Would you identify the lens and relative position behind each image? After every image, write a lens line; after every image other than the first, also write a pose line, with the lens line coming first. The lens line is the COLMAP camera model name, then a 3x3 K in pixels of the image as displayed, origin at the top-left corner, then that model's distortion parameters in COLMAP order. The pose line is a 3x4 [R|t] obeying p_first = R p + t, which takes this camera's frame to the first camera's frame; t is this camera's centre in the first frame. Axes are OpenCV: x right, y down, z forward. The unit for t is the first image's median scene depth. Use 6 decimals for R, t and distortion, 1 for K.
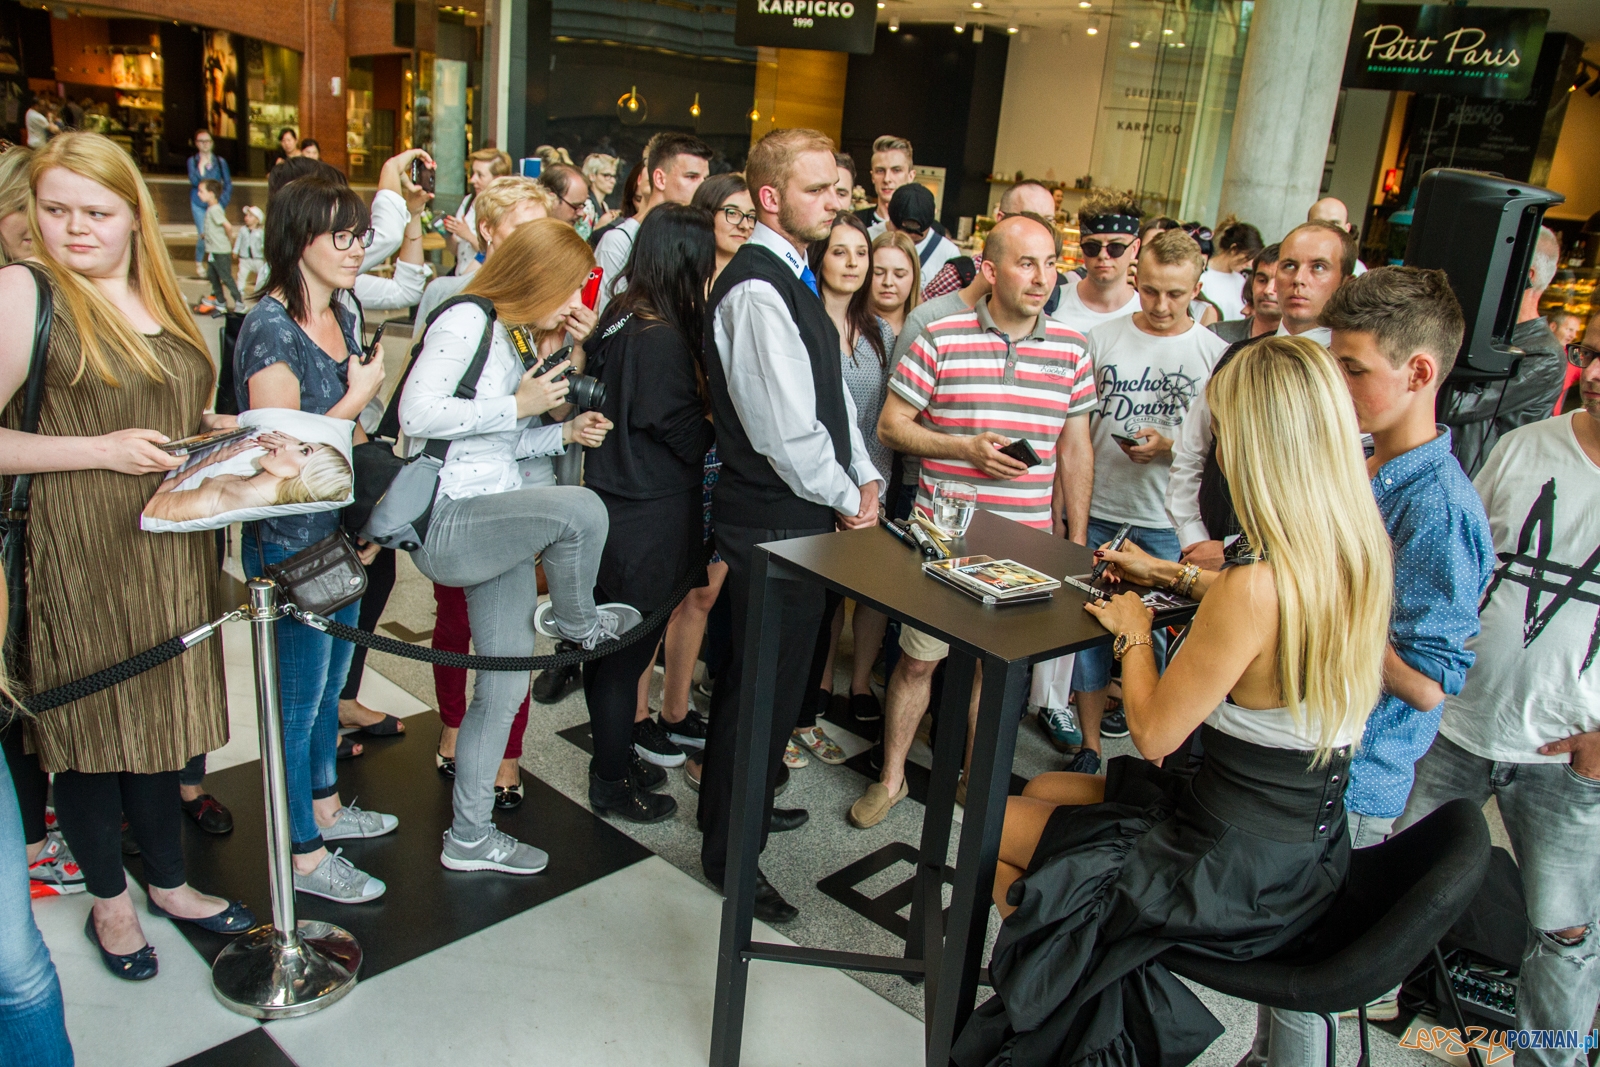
lens RADIAL K [[1272.0, 0, 800.0], [0, 1272.0, 533.5], [0, 0, 1]] dist [-0.127641, 0.148419]
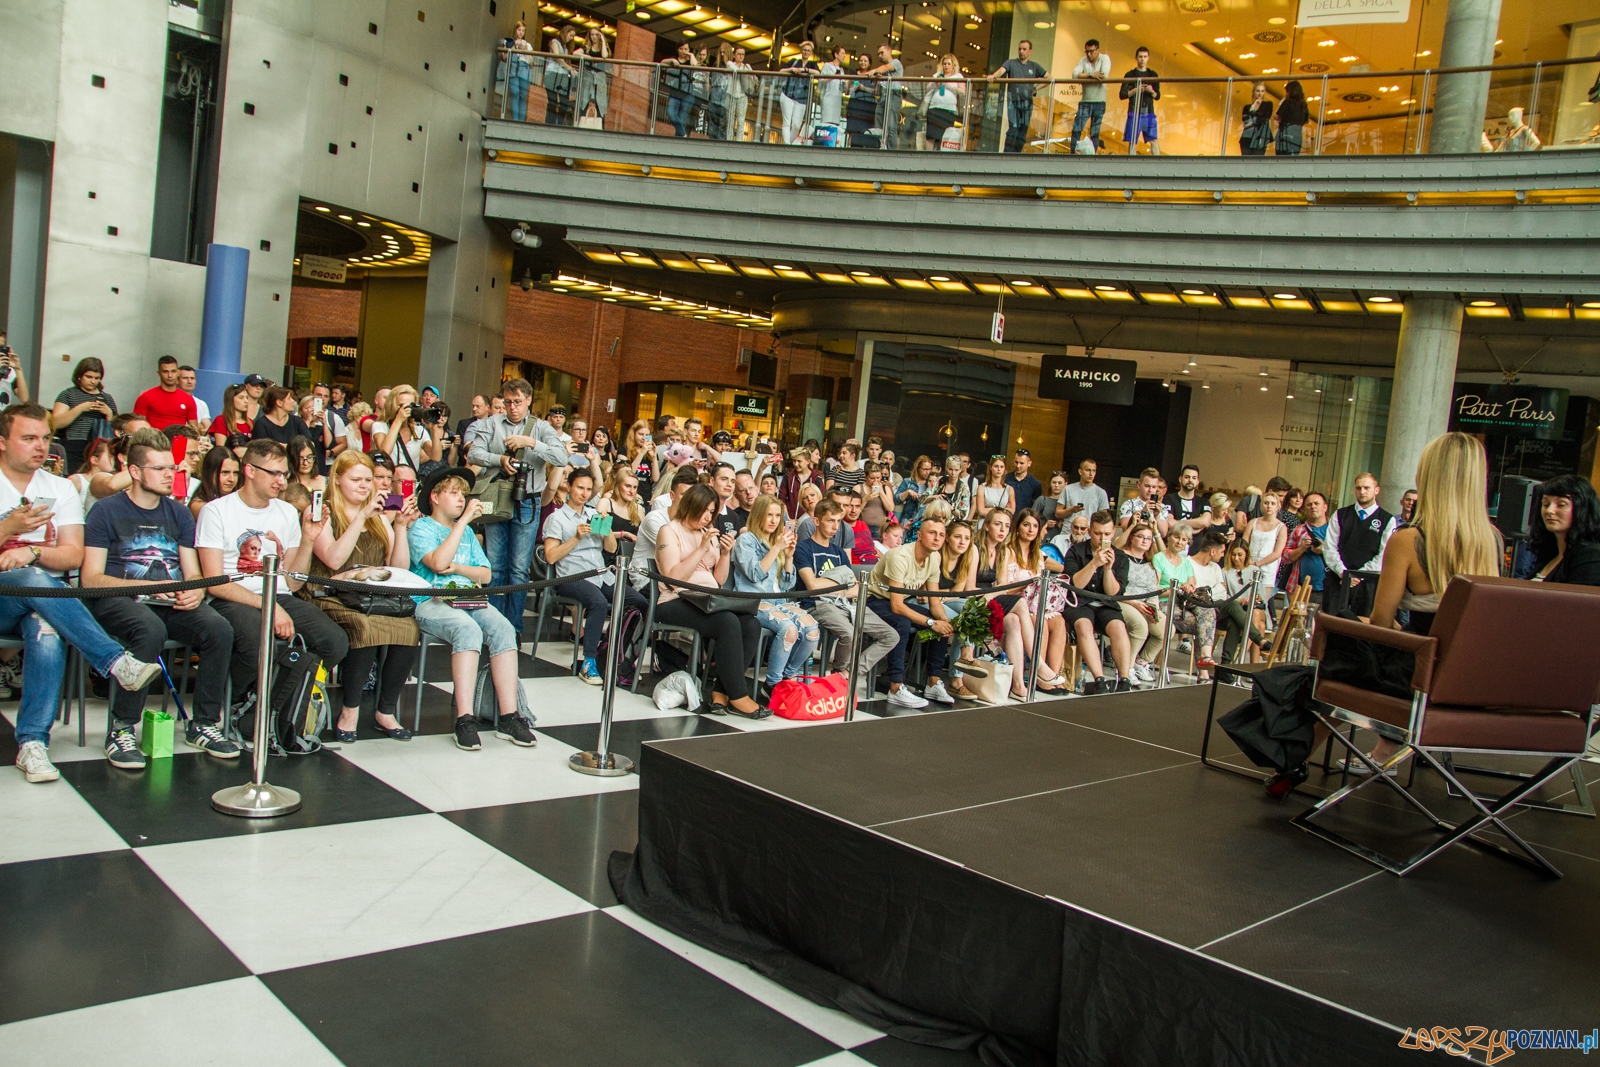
lens RADIAL K [[1272.0, 0, 800.0], [0, 1272.0, 533.5], [0, 0, 1]] dist [-0.127641, 0.148419]
pose [[0.997935, 0.018898, -0.061382, -0.249228], [-0.032889, 0.971276, -0.235671, 0.148037], [0.055165, 0.237203, 0.969893, -0.485526]]
